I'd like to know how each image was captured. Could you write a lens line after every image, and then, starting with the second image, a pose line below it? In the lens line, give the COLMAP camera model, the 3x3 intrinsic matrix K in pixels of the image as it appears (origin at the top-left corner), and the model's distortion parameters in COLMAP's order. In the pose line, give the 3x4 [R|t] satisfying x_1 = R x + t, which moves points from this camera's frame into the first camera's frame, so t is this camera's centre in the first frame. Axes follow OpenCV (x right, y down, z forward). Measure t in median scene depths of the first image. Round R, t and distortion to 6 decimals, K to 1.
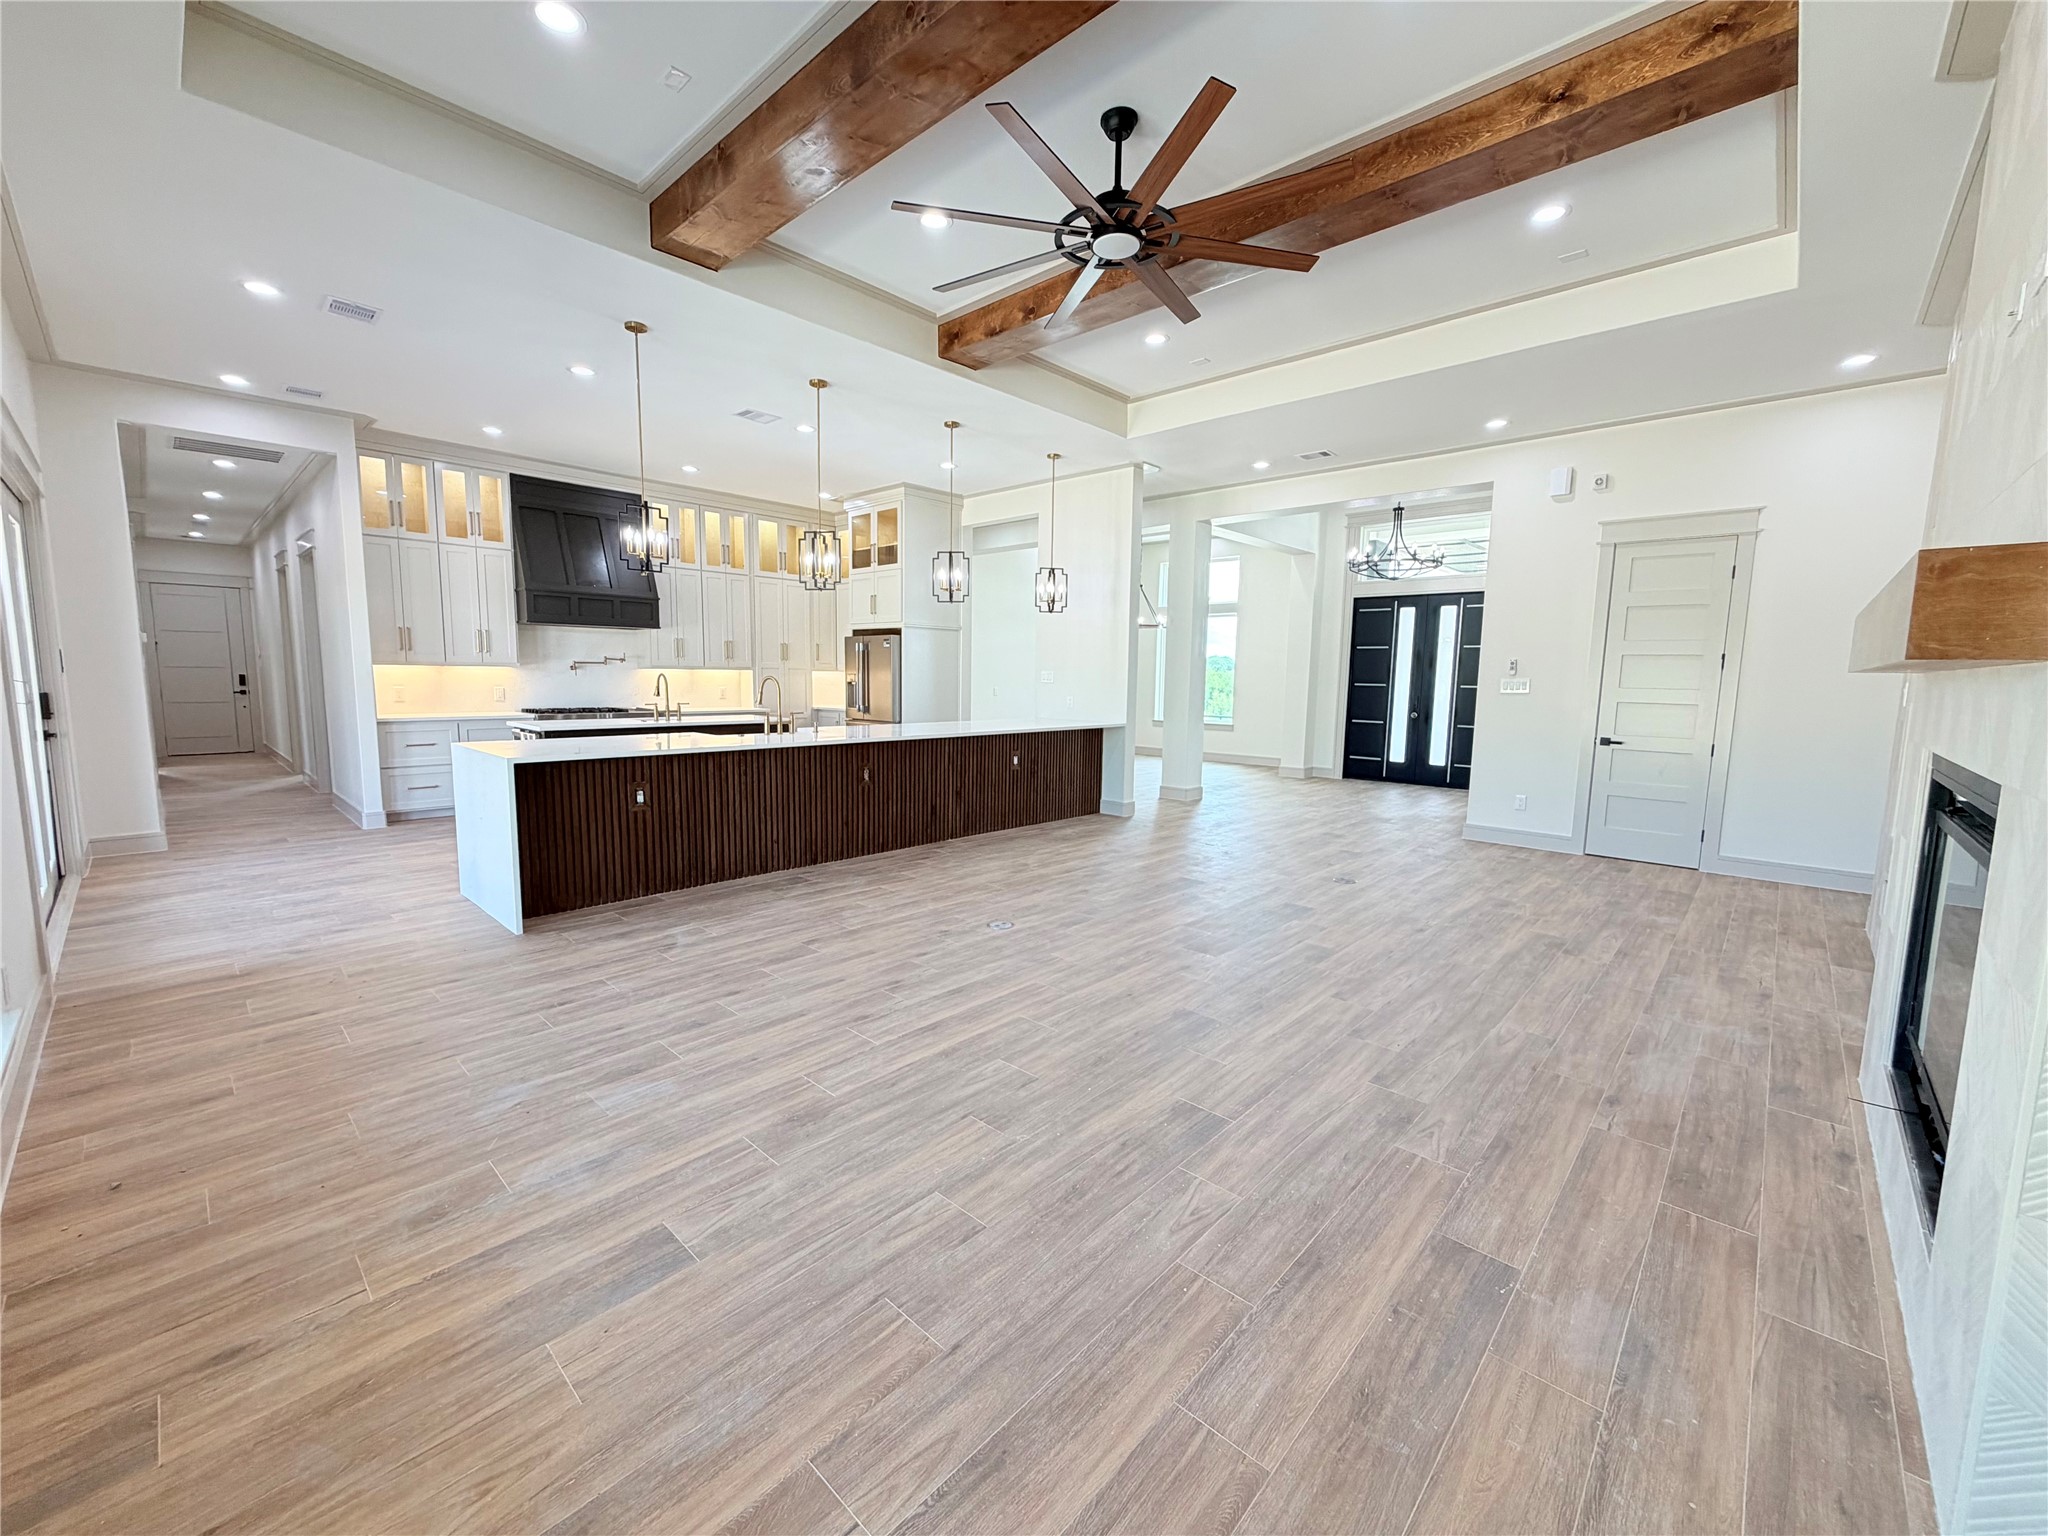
lens RADIAL K [[815.6, 0, 1019.5], [0, 815.6, 769.8], [0, 0, 1]] dist [-0.000056, -0.000193]
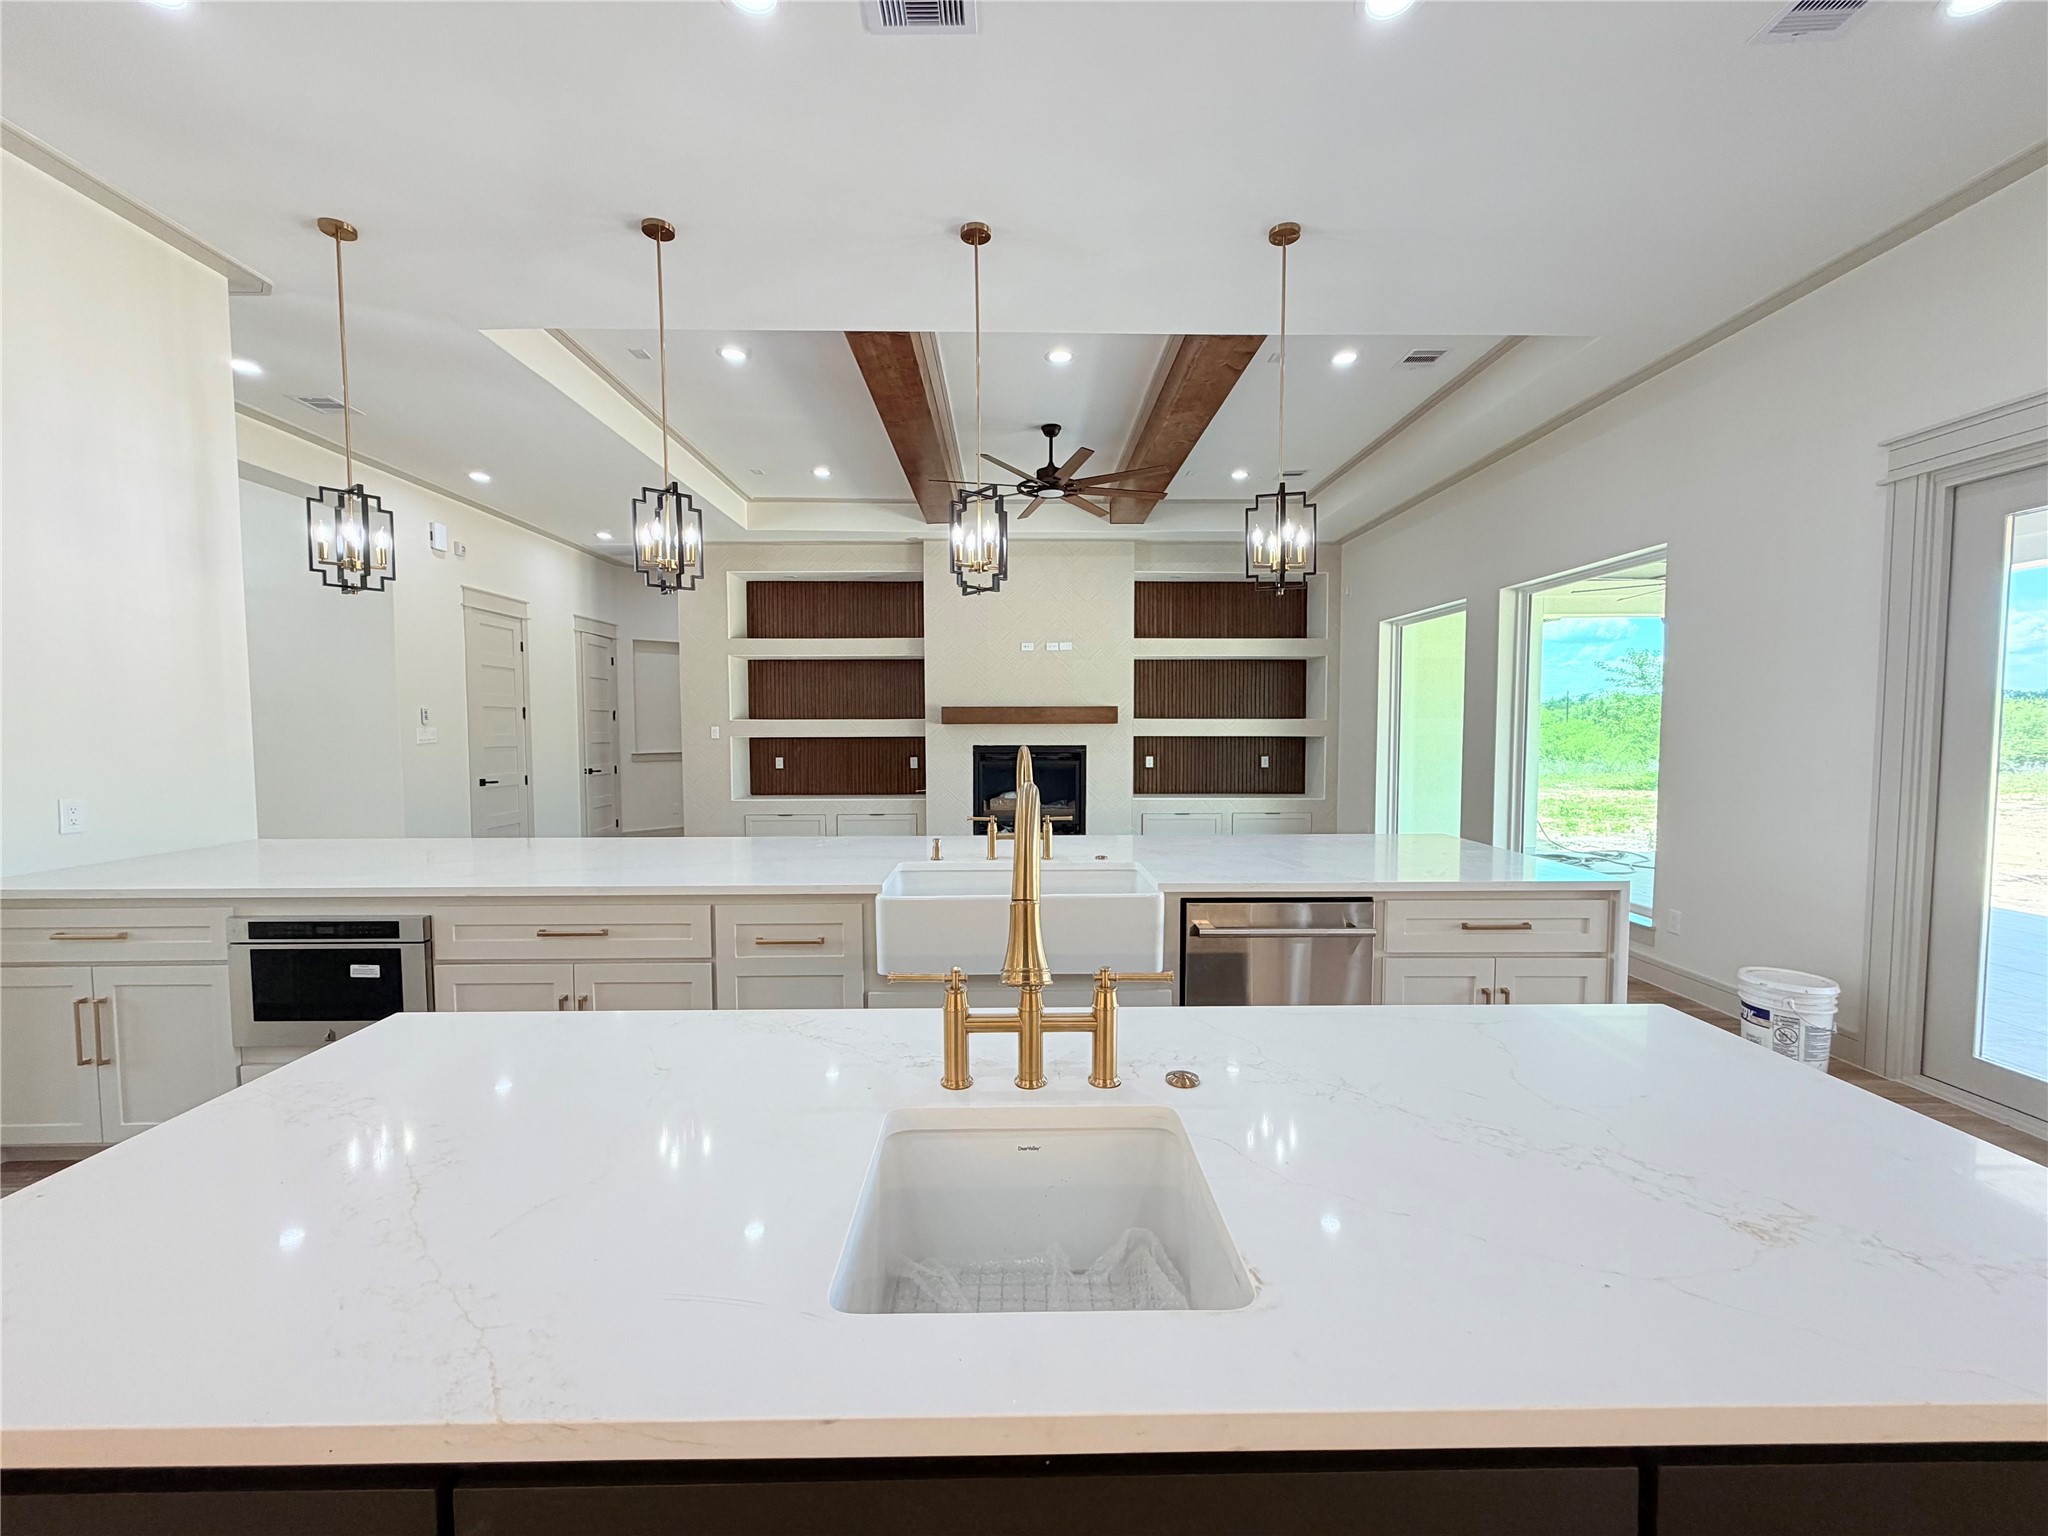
lens RADIAL K [[823.8, 0, 1017.7], [0, 823.8, 769.6], [0, 0, 1]] dist [0.025652, -0.000008]
pose [[-0.694847, -0.052014, 0.717274, -0.605503], [0.077459, 0.986166, 0.146549, -0.161209], [-0.714974, 0.157389, -0.681206, 1.232197]]
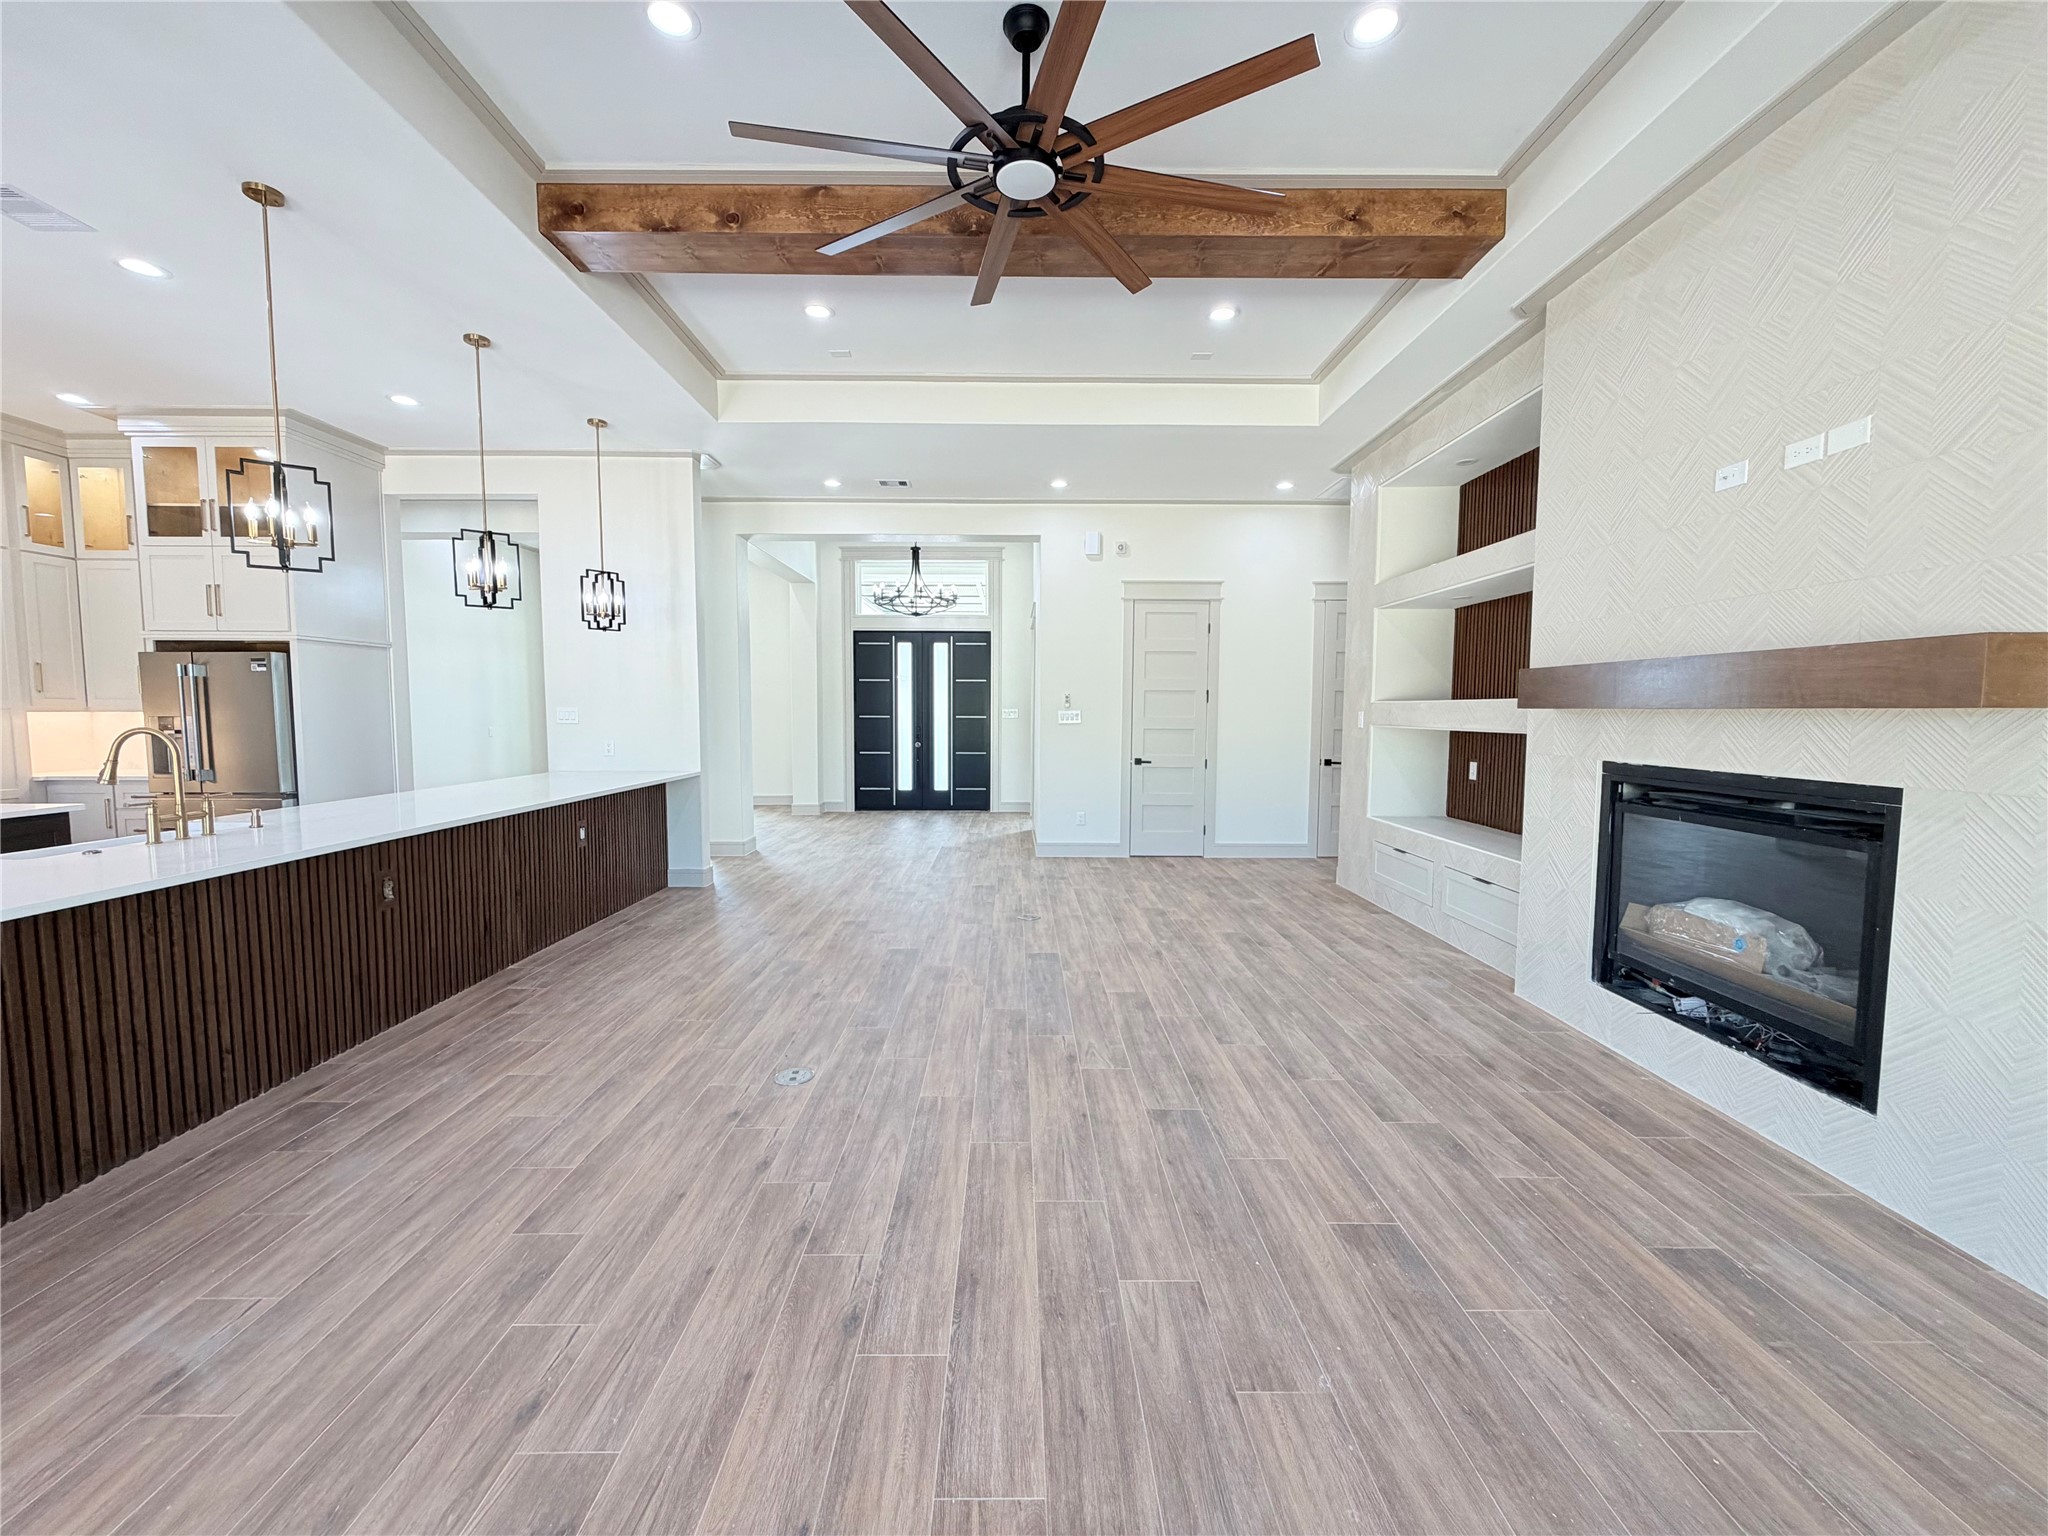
lens RADIAL K [[815.6, 0, 1019.5], [0, 815.6, 769.8], [0, 0, 1]] dist [-0.000056, -0.000193]
pose [[0.724217, -0.064121, 0.686584, -0.238417], [0.088314, 0.996093, -0.000129, -0.037211], [-0.683893, 0.060728, 0.727050, 0.237335]]
